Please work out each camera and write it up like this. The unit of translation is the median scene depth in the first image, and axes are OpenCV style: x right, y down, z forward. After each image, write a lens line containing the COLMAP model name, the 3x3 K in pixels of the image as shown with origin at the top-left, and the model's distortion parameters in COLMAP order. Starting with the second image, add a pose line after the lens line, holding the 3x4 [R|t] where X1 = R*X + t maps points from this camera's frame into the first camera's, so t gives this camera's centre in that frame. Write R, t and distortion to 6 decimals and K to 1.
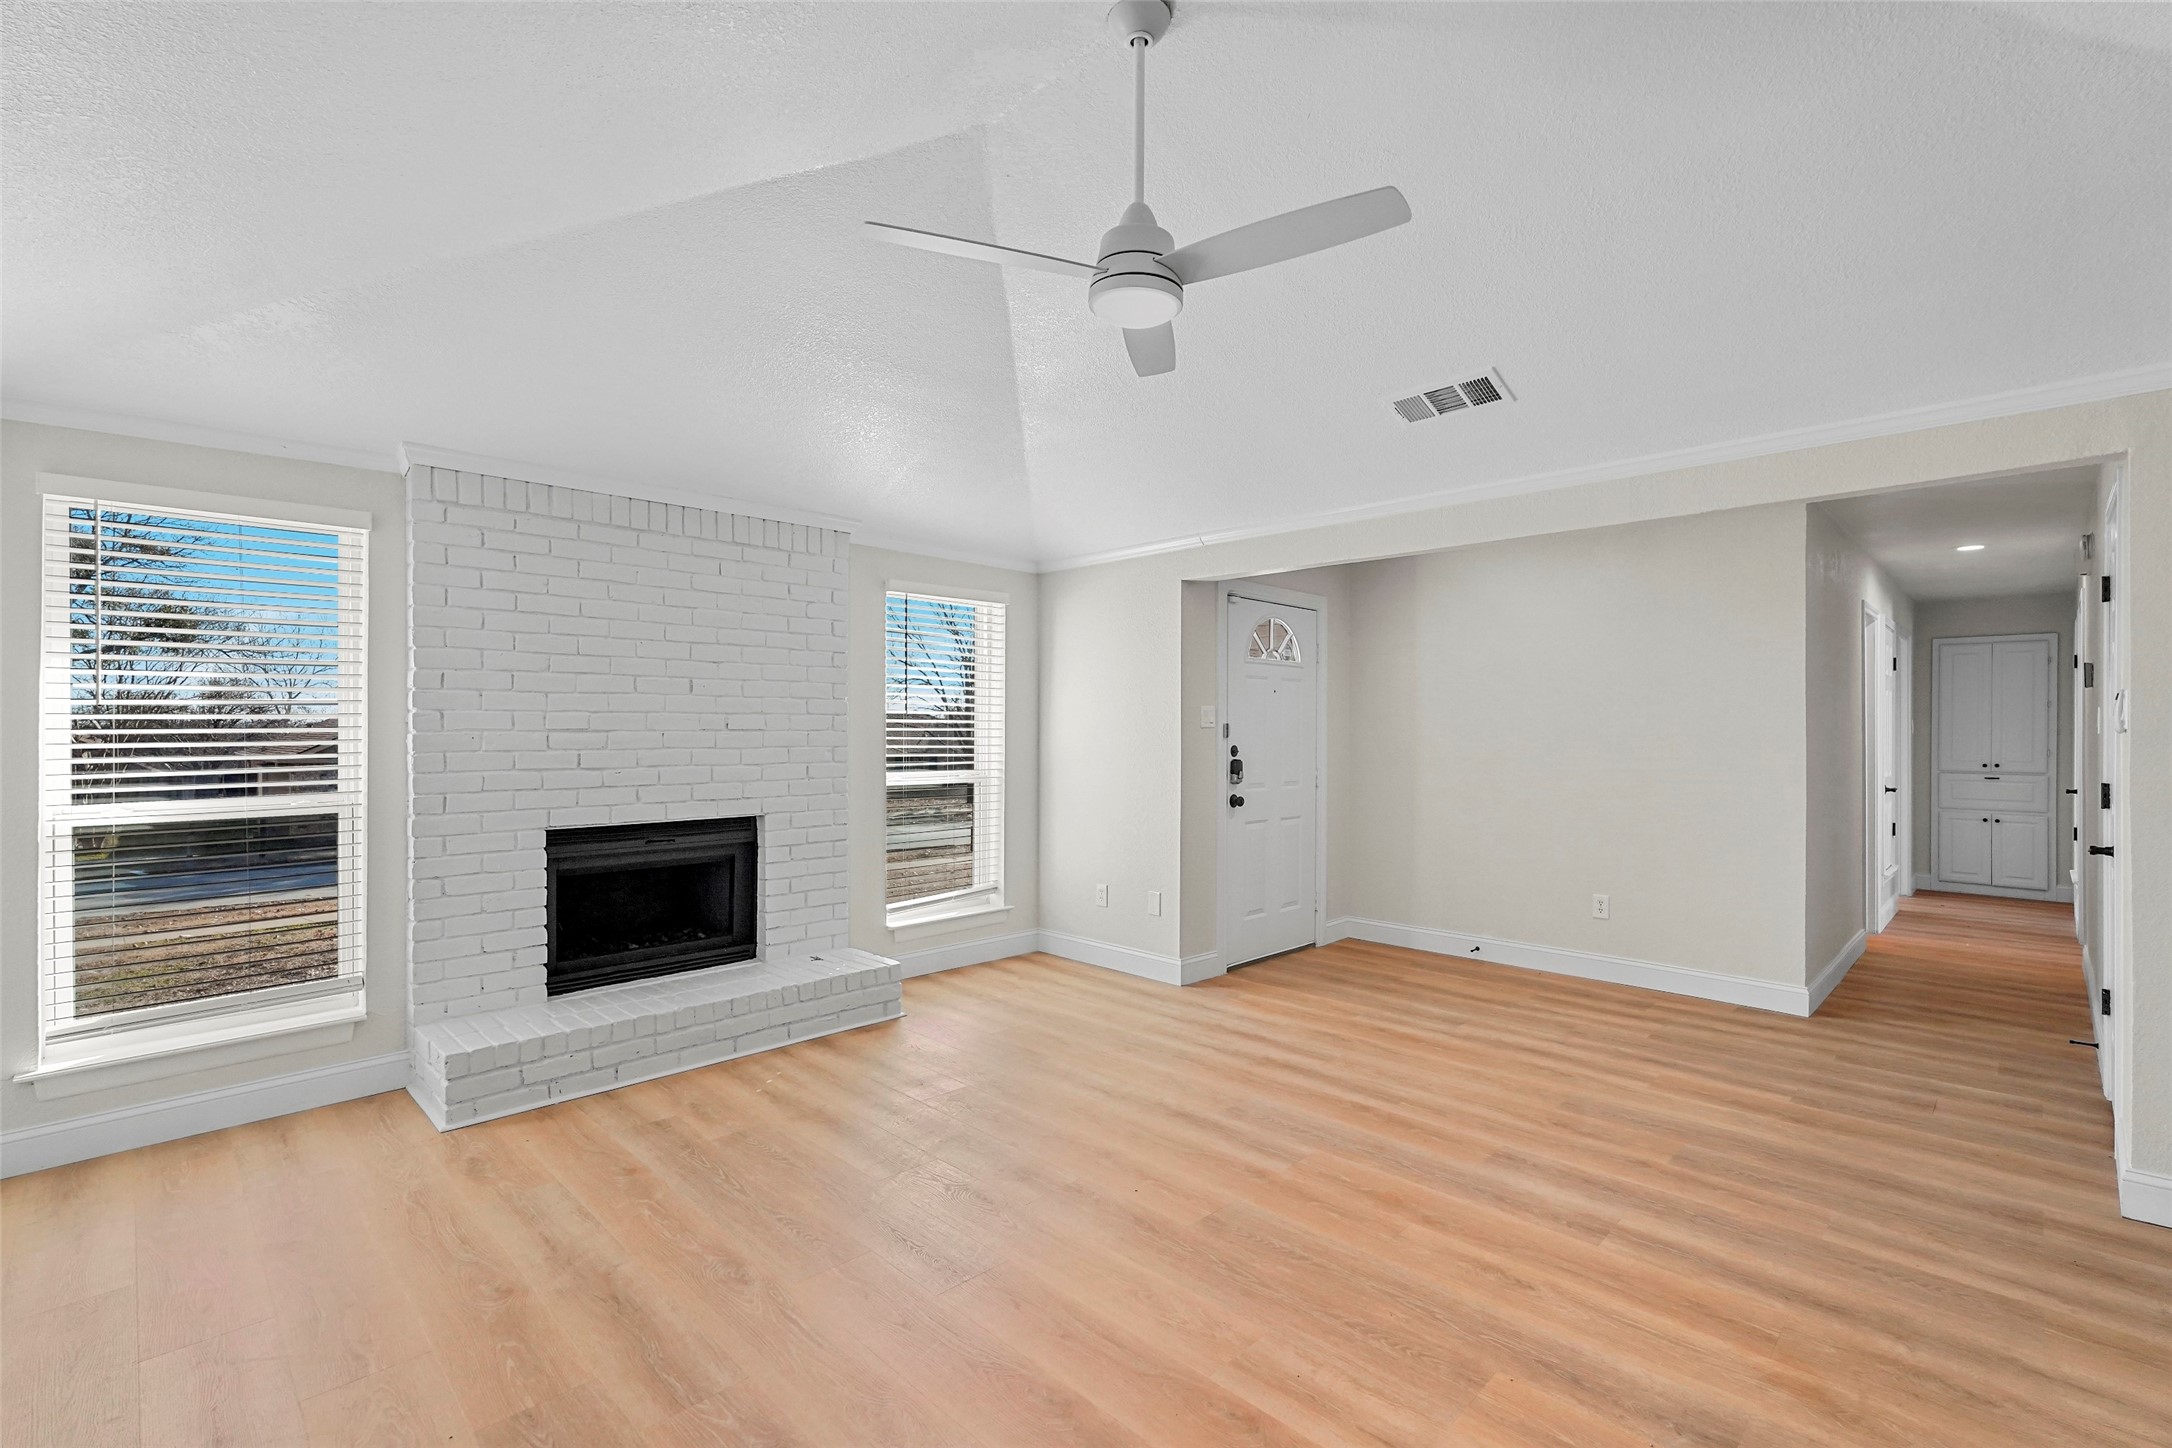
lens RADIAL K [[970.1, 0, 1085.0], [0, 970.1, 734.8], [0, 0, 1]] dist [-0.010451, 0.005632]
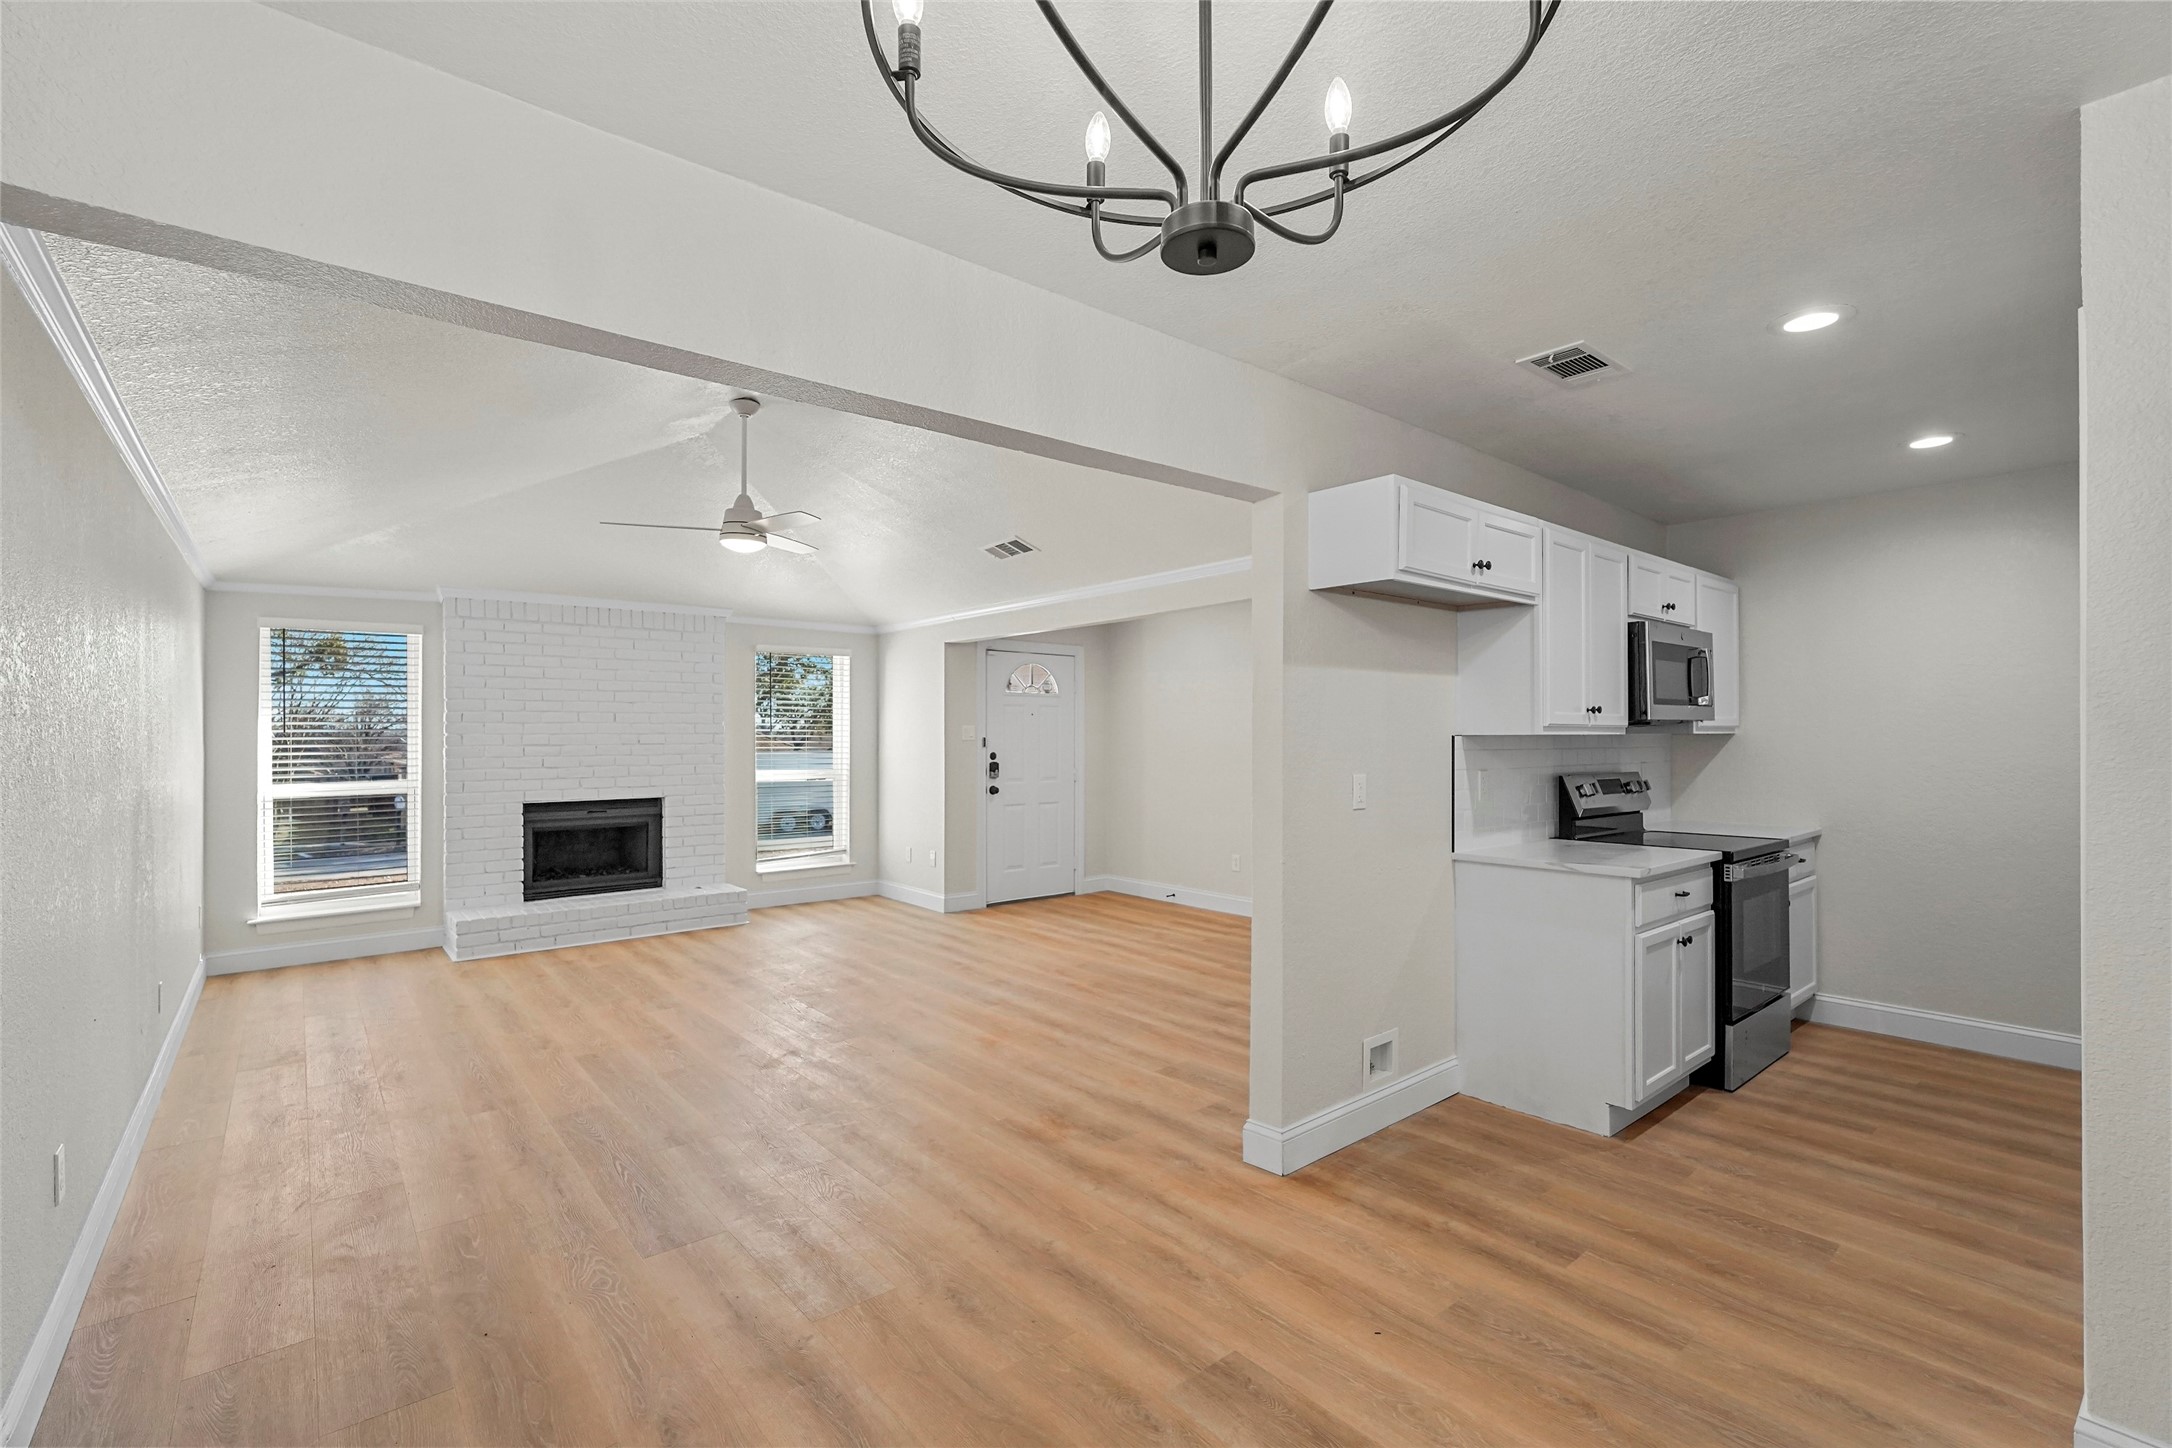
lens RADIAL K [[958.4, 0, 1082.4], [0, 958.4, 735.9], [0, 0, 1]] dist [-0.002349, 0.000107]
pose [[0.995502, -0.004935, -0.094609, 0.591461], [0.004424, 0.999974, -0.005609, -0.007142], [0.094634, 0.005165, 0.995499, -0.597852]]
